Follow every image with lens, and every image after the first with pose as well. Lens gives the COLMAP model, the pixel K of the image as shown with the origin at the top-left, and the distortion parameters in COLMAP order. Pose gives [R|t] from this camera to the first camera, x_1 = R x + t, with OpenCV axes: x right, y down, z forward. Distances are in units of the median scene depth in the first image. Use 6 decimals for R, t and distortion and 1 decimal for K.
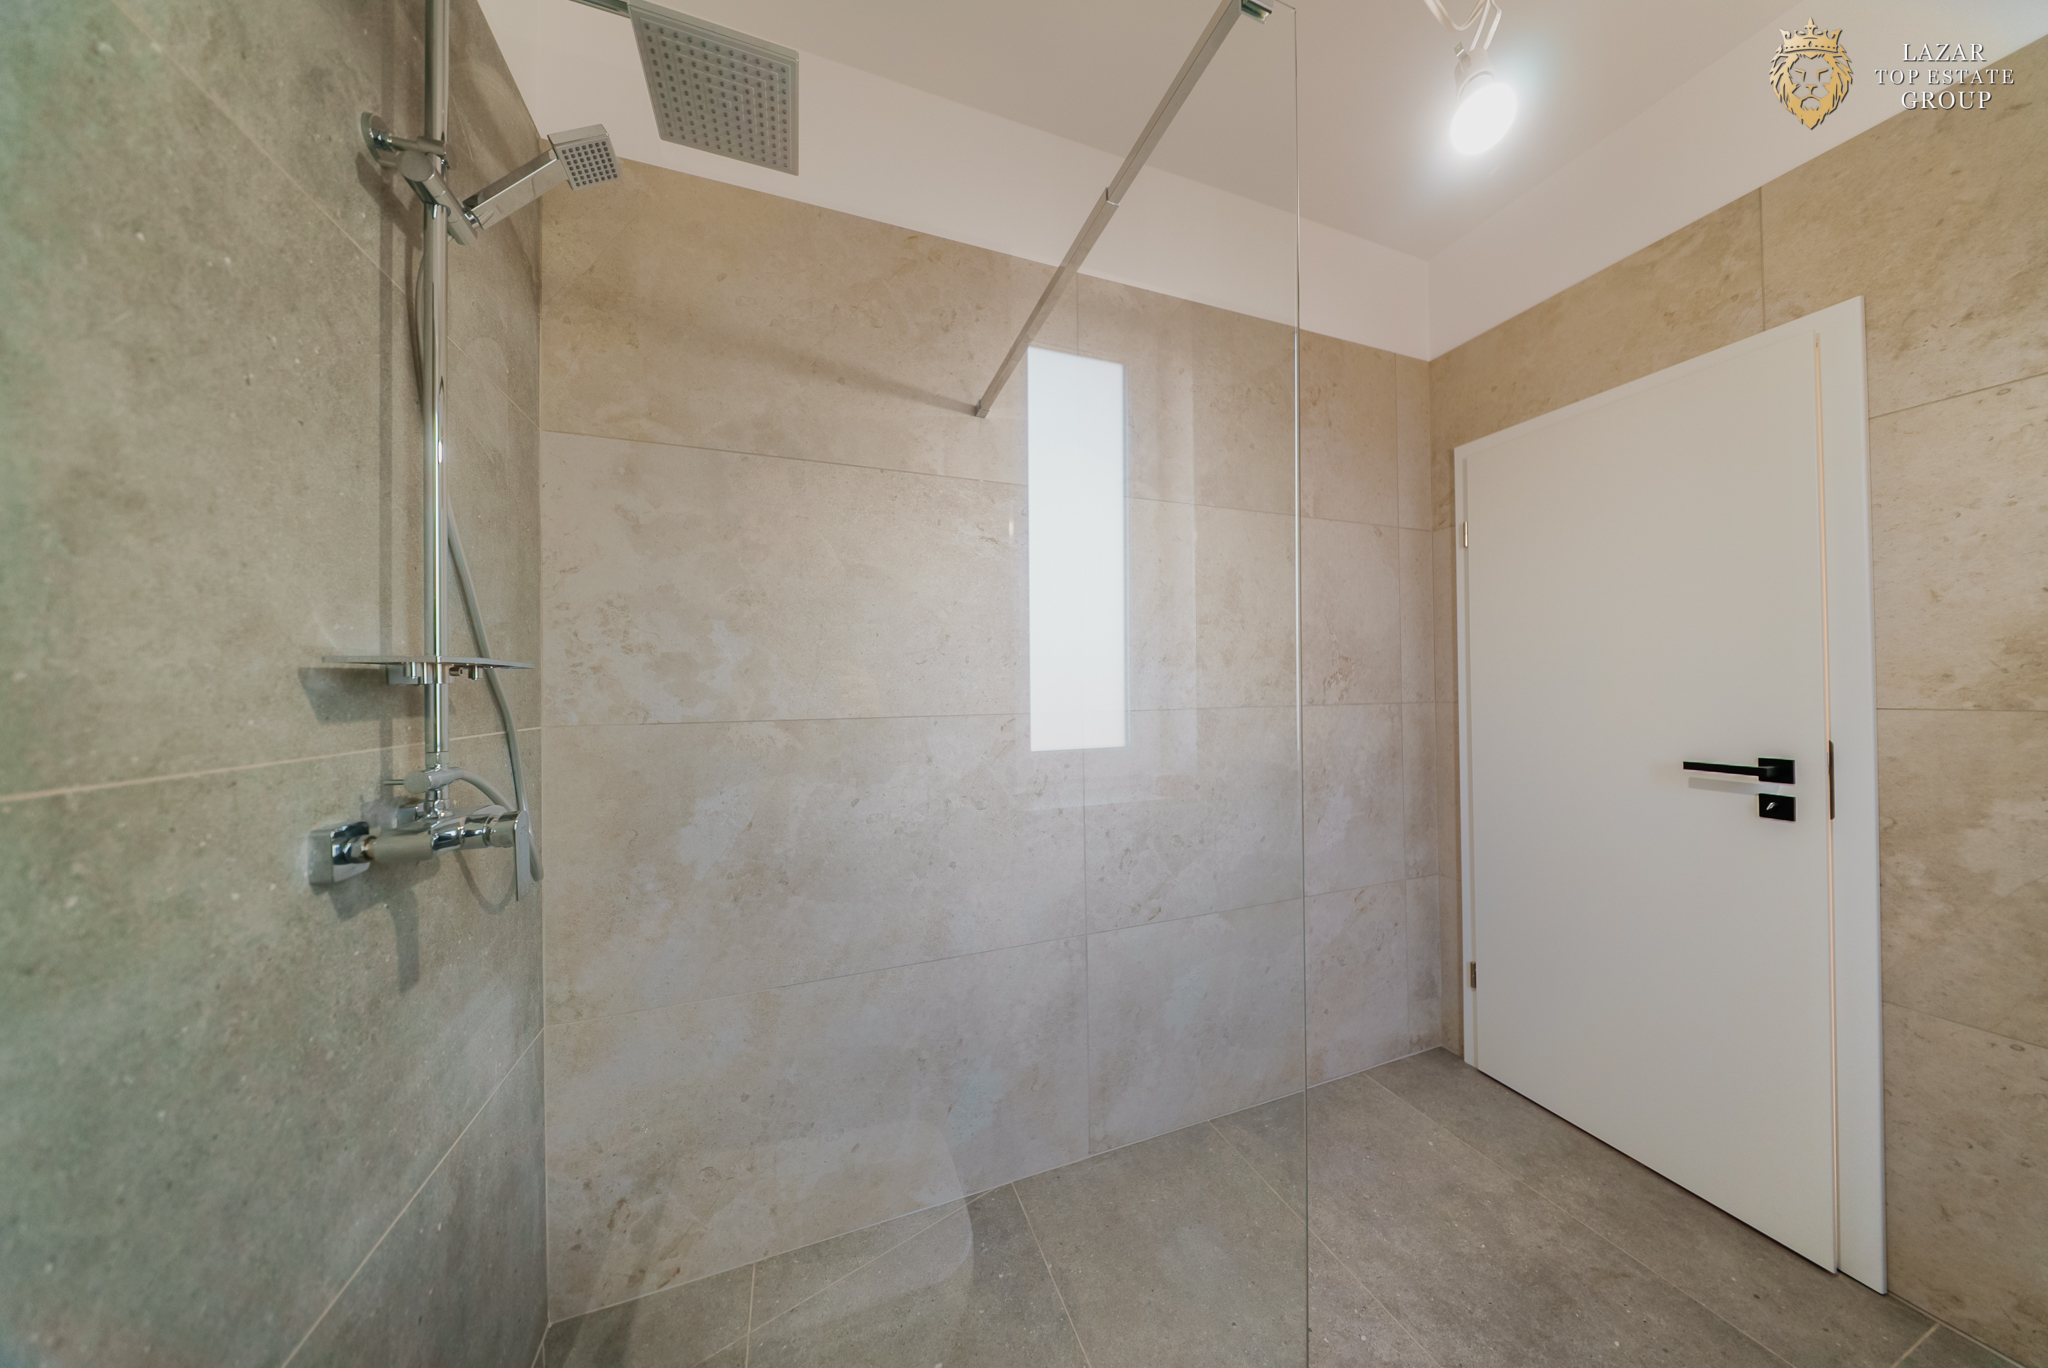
lens RADIAL K [[605.2, 0, 1025.6], [0, 605.2, 688.1], [0, 0, 1]] dist [0.004158, -0.002197]
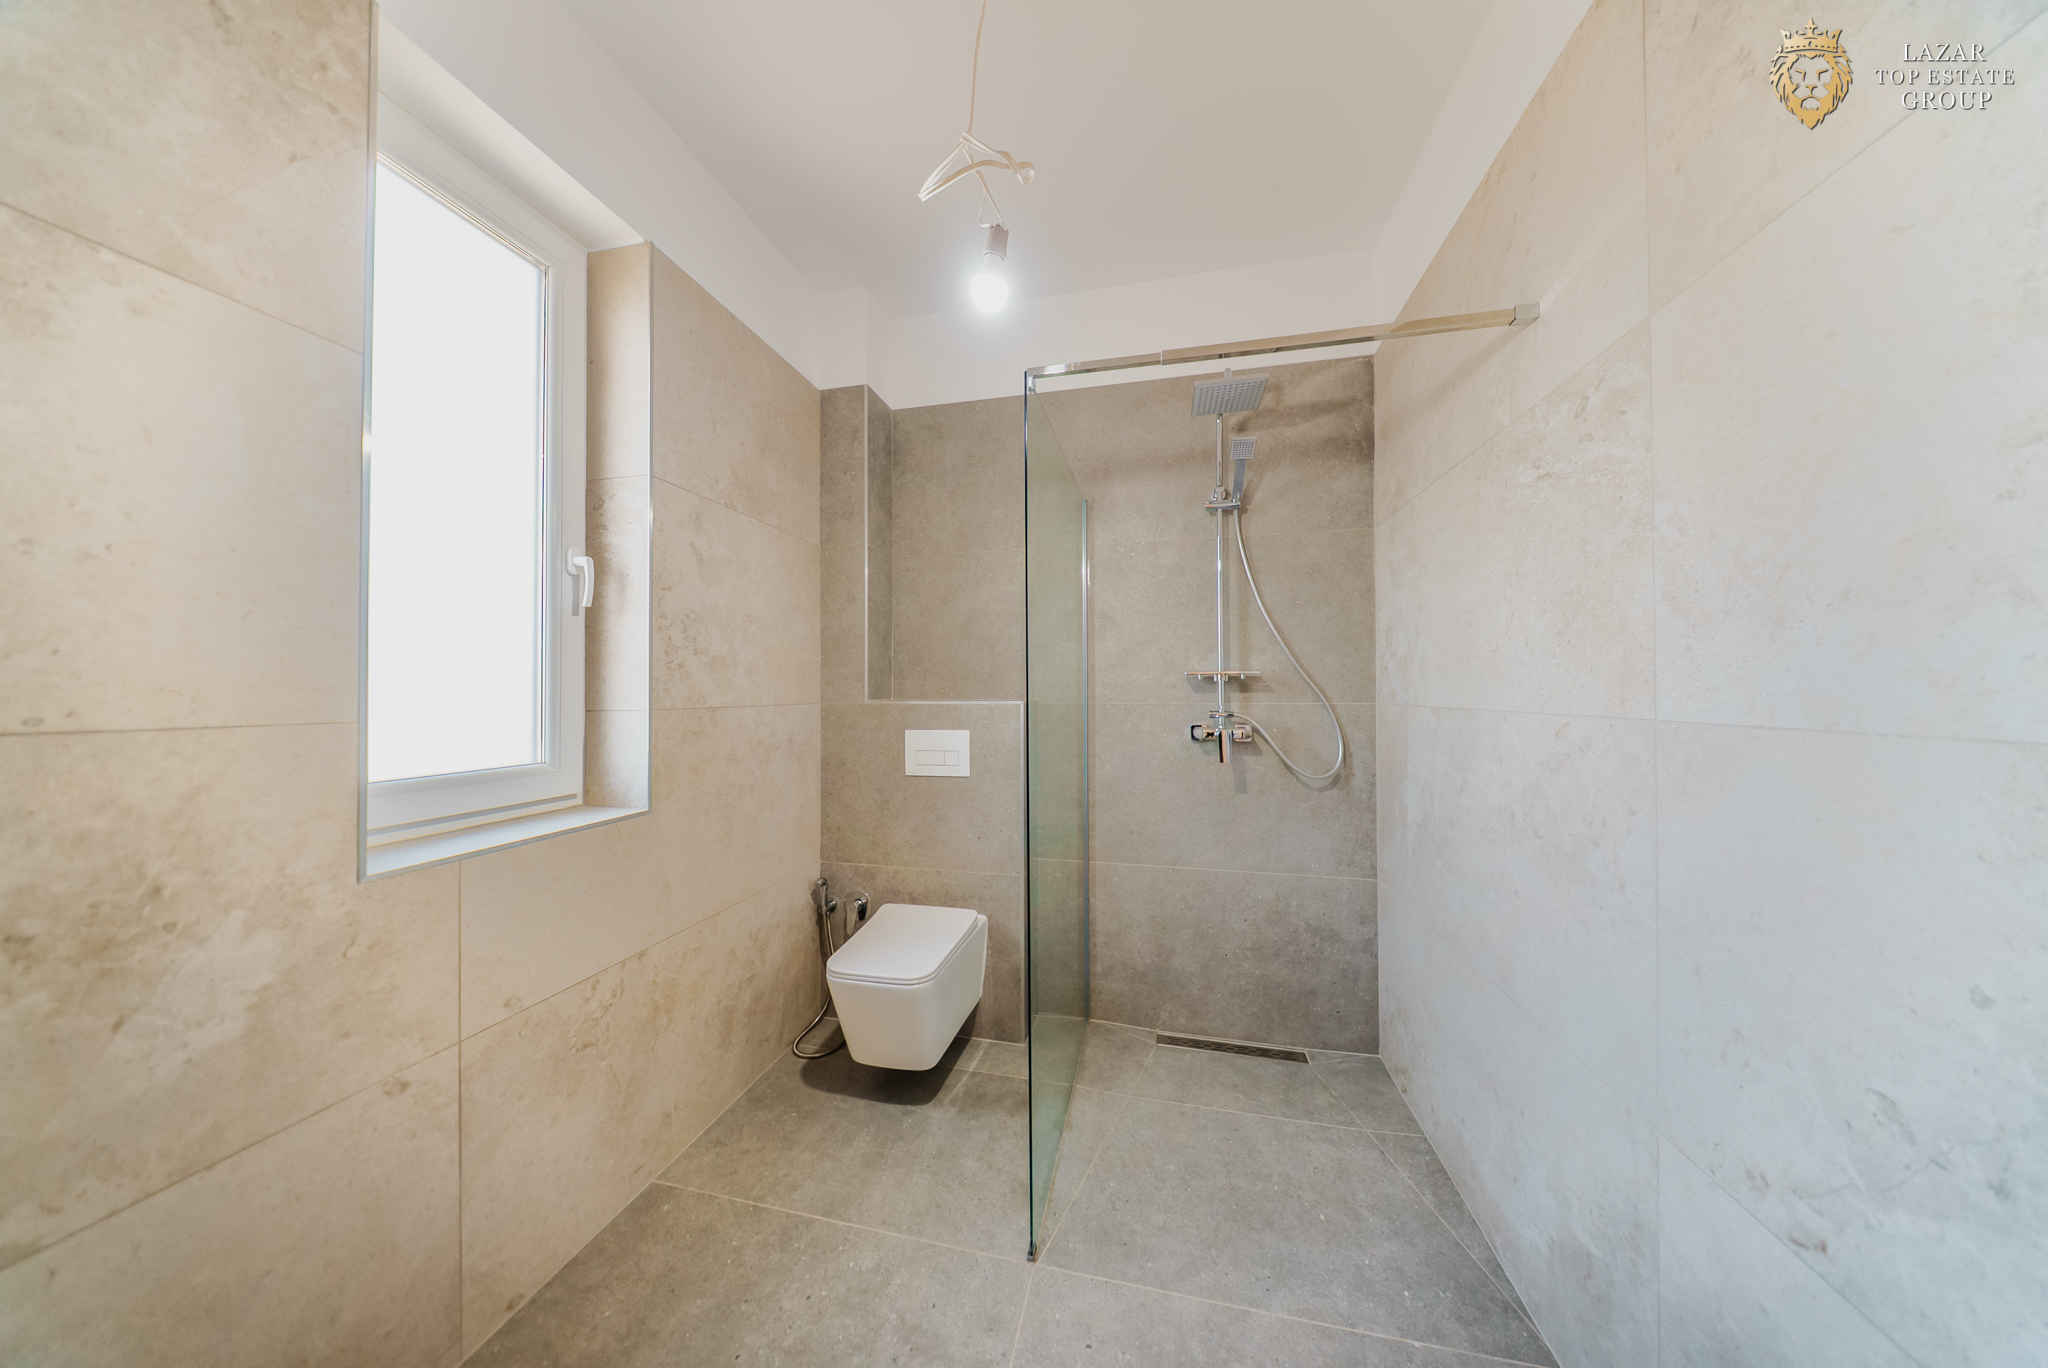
lens RADIAL K [[605.2, 0, 1022.7], [0, 605.2, 689.5], [0, 0, 1]] dist [0.004158, -0.002197]
pose [[-0.559209, 0.013050, -0.828924, 0.864781], [0.013430, 0.999887, 0.006681, 0.000200], [0.828918, -0.007396, -0.559321, 0.835252]]
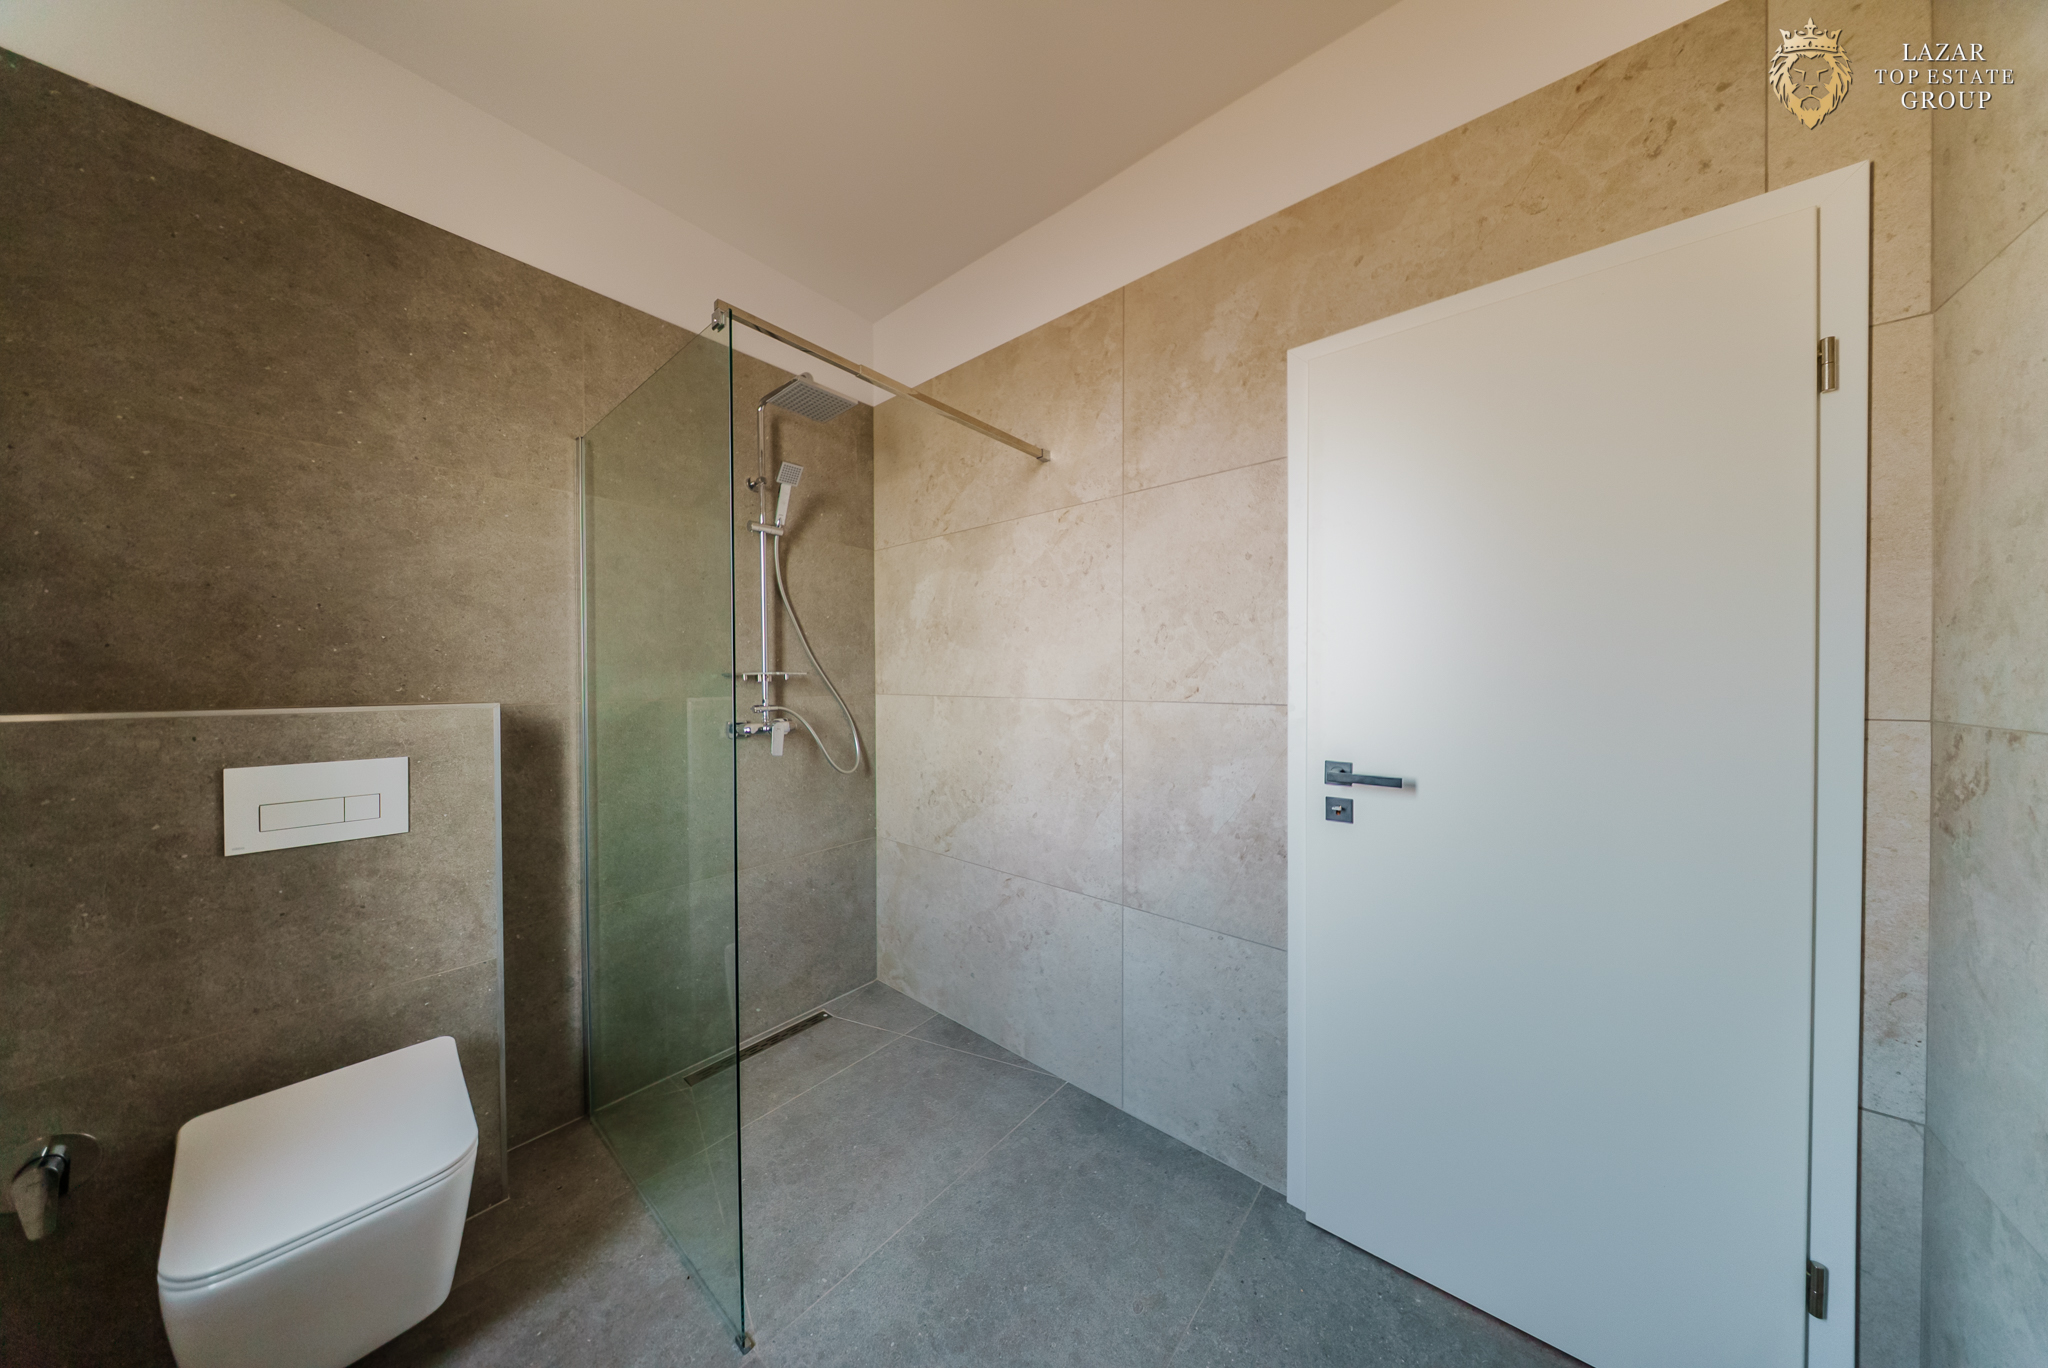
lens RADIAL K [[605.2, 0, 1032.6], [0, 605.2, 680.7], [0, 0, 1]] dist [0.004158, -0.002197]
pose [[0.491517, 0.023637, -0.870547, 0.955041], [-0.006054, 0.999700, 0.023725, -0.027387], [0.870847, -0.006391, 0.491513, 0.301414]]
